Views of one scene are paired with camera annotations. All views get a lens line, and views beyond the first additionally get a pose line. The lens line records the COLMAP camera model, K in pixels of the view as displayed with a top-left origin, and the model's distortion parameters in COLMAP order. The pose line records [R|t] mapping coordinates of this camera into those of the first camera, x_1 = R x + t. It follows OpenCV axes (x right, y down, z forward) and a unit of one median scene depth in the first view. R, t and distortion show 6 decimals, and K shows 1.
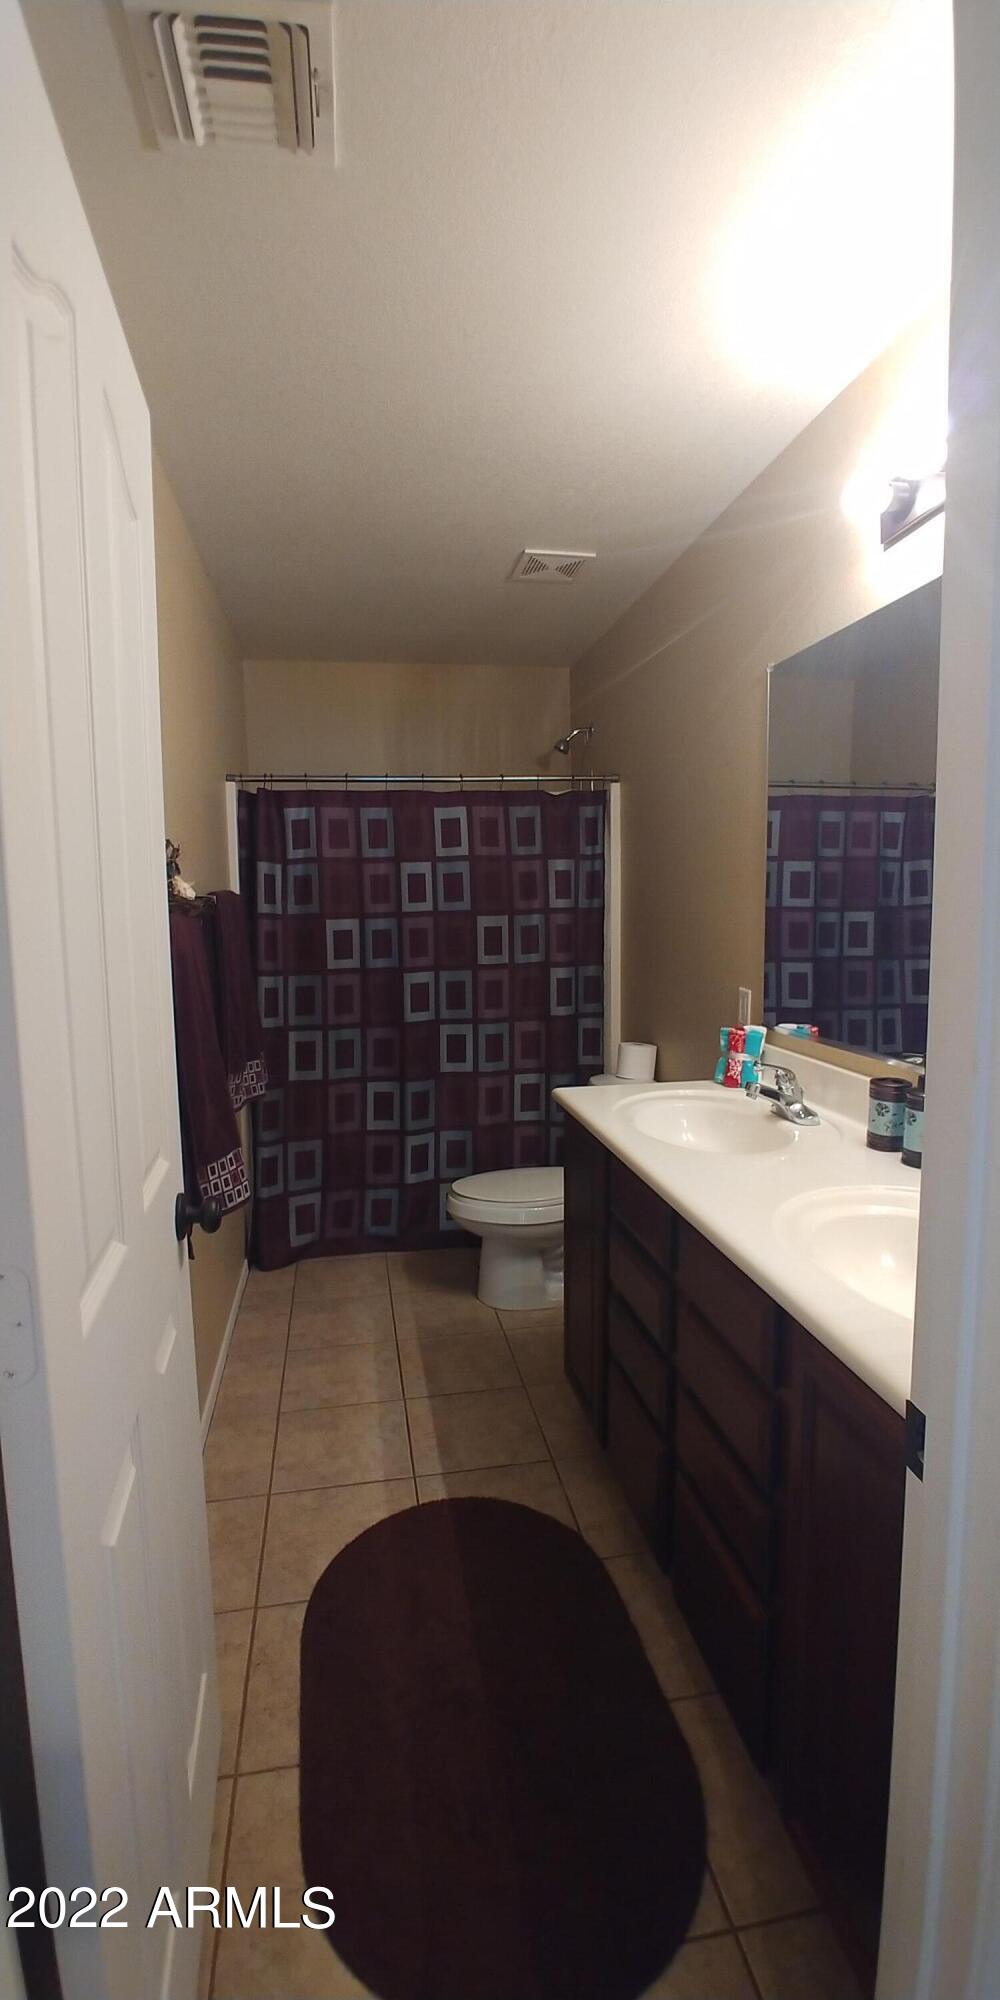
lens RADIAL K [[873.4, 0, 495.0], [0, 873.4, 981.6], [0, 0, 1]] dist [-0.029572, 0.006739]
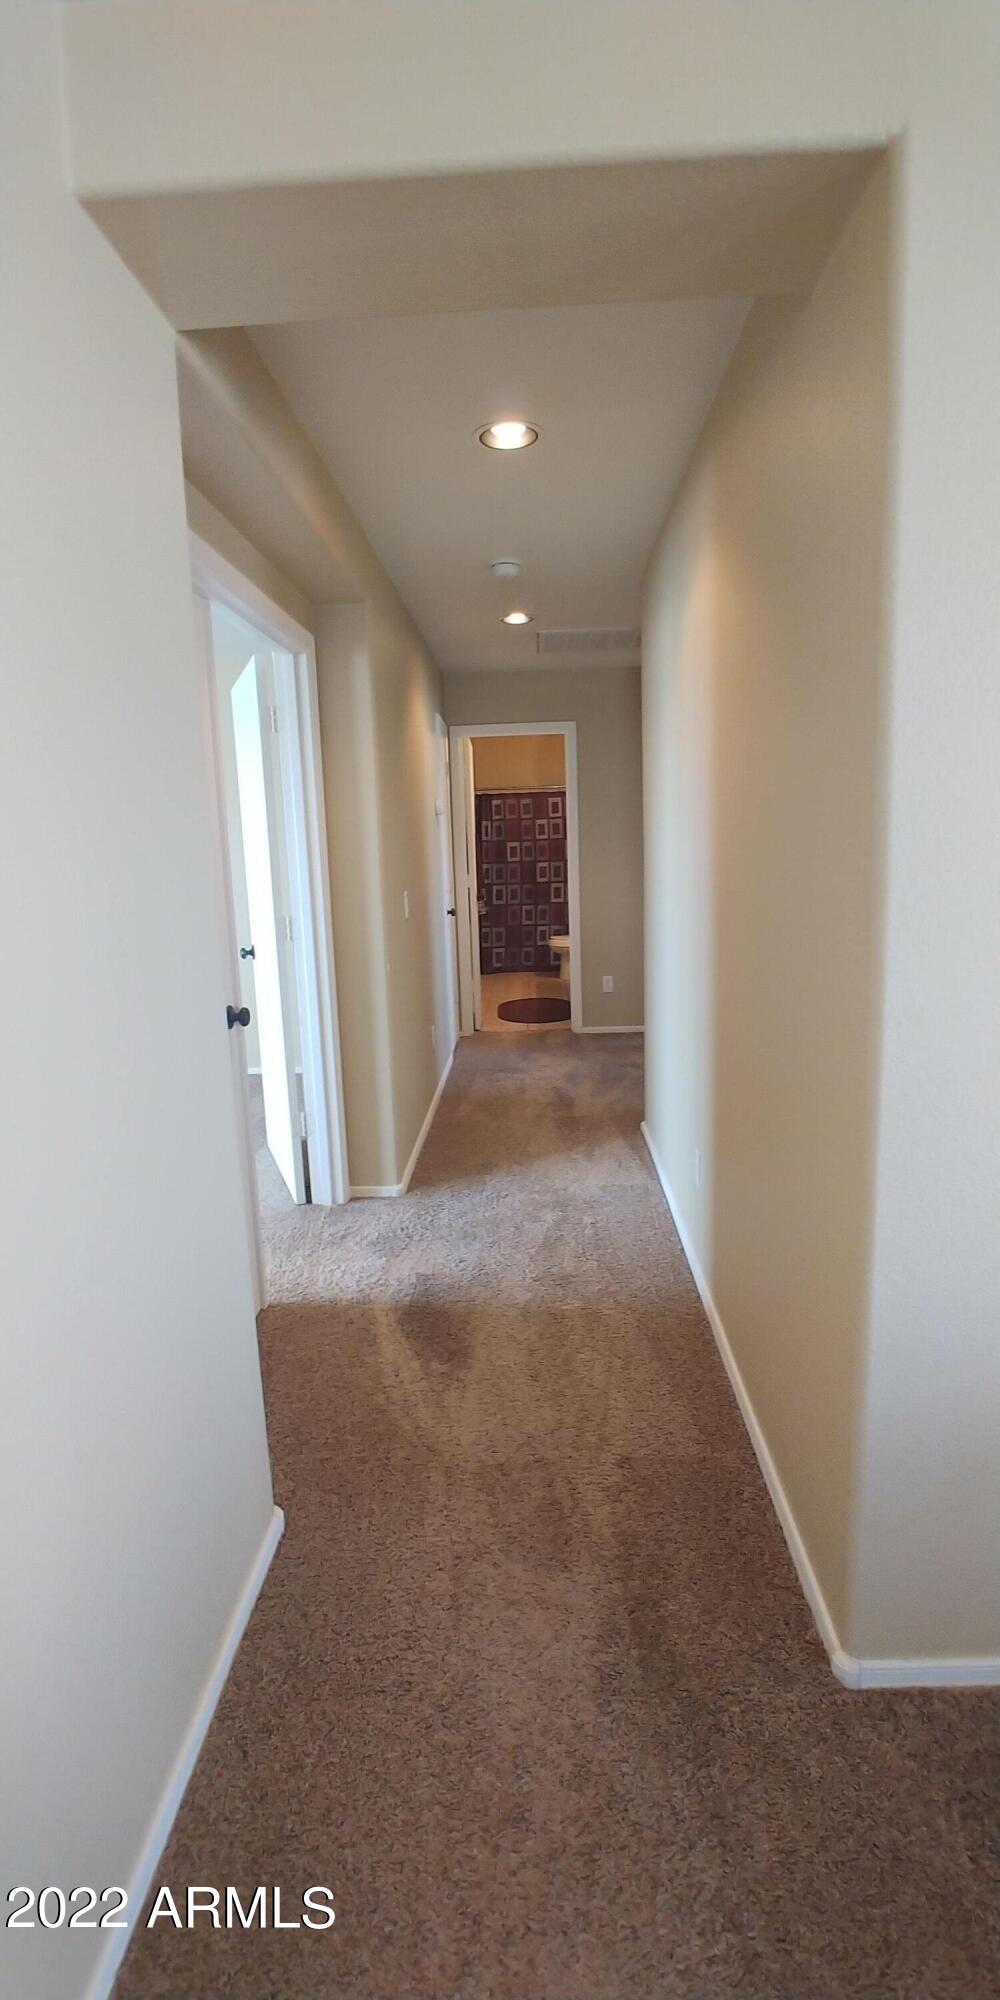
lens RADIAL K [[873.4, 0, 495.0], [0, 873.4, 981.6], [0, 0, 1]] dist [-0.029572, 0.006739]
pose [[0.975895, 0.016562, -0.217612, 0.345291], [-0.002686, 0.997952, 0.063908, 0.177381], [0.218225, -0.061783, 0.973941, -1.575136]]
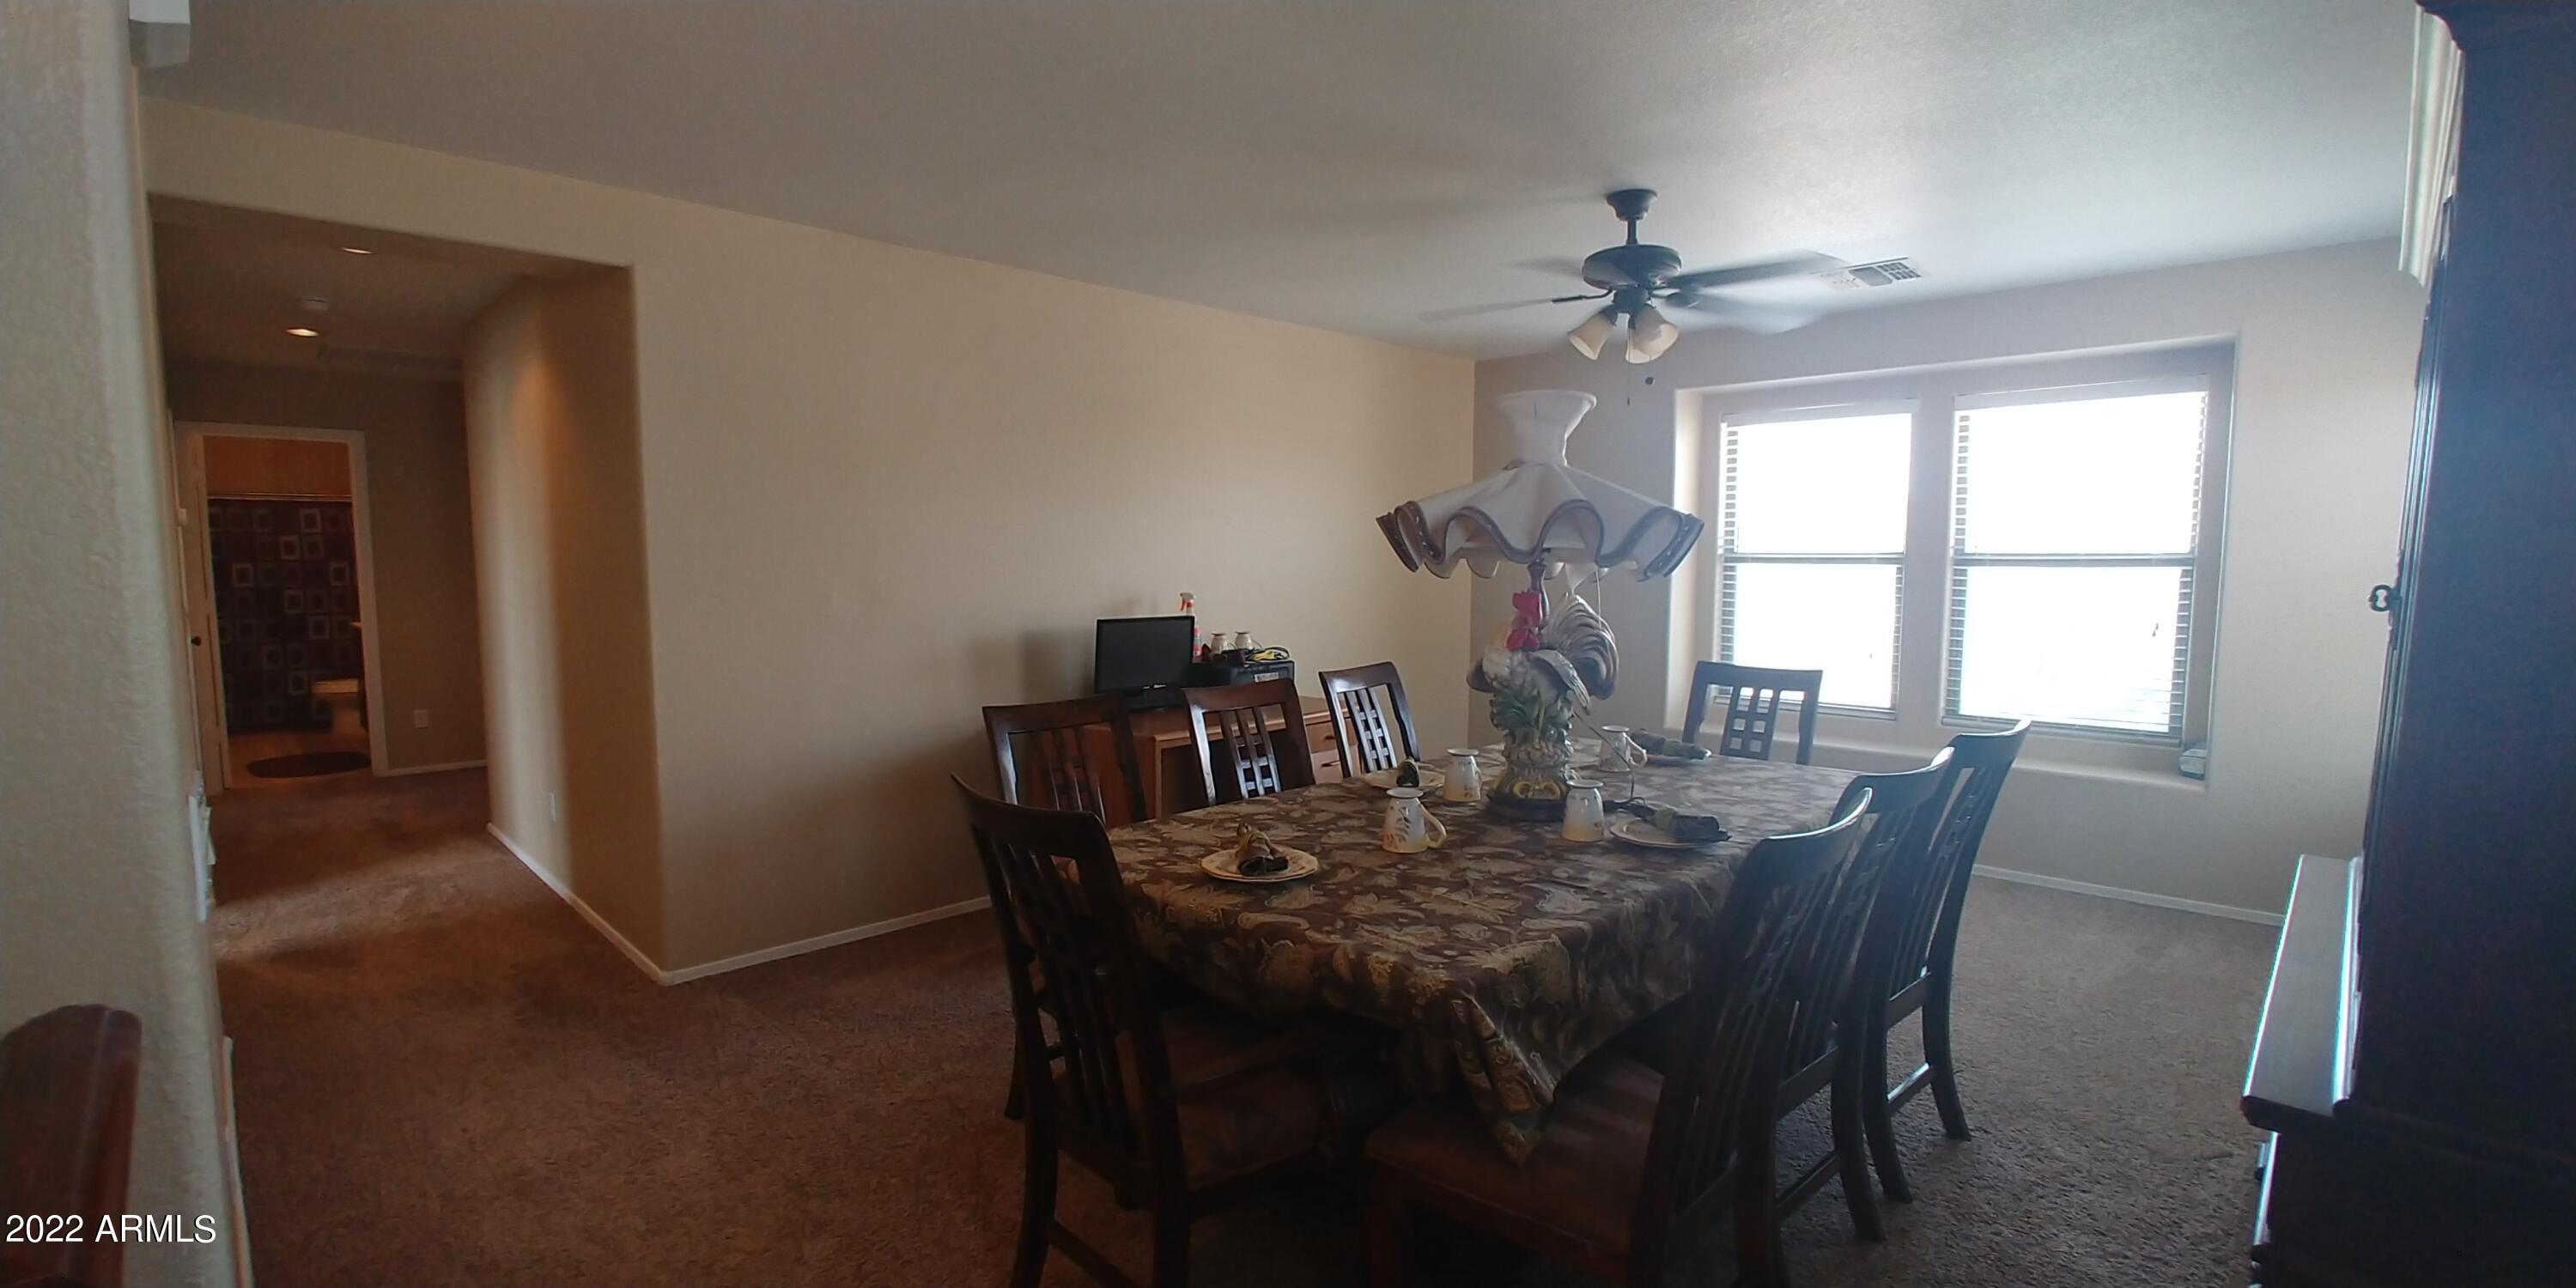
lens RADIAL K [[1124.9, 0, 1284.1], [0, 1124.9, 659.2], [0, 0, 1]] dist [-0.029572, 0.006739]
pose [[0.815433, -0.038213, 0.577588, 0.304998], [0.049583, 0.998762, -0.003923, 0.275419], [-0.576723, 0.031838, 0.816319, -2.418438]]
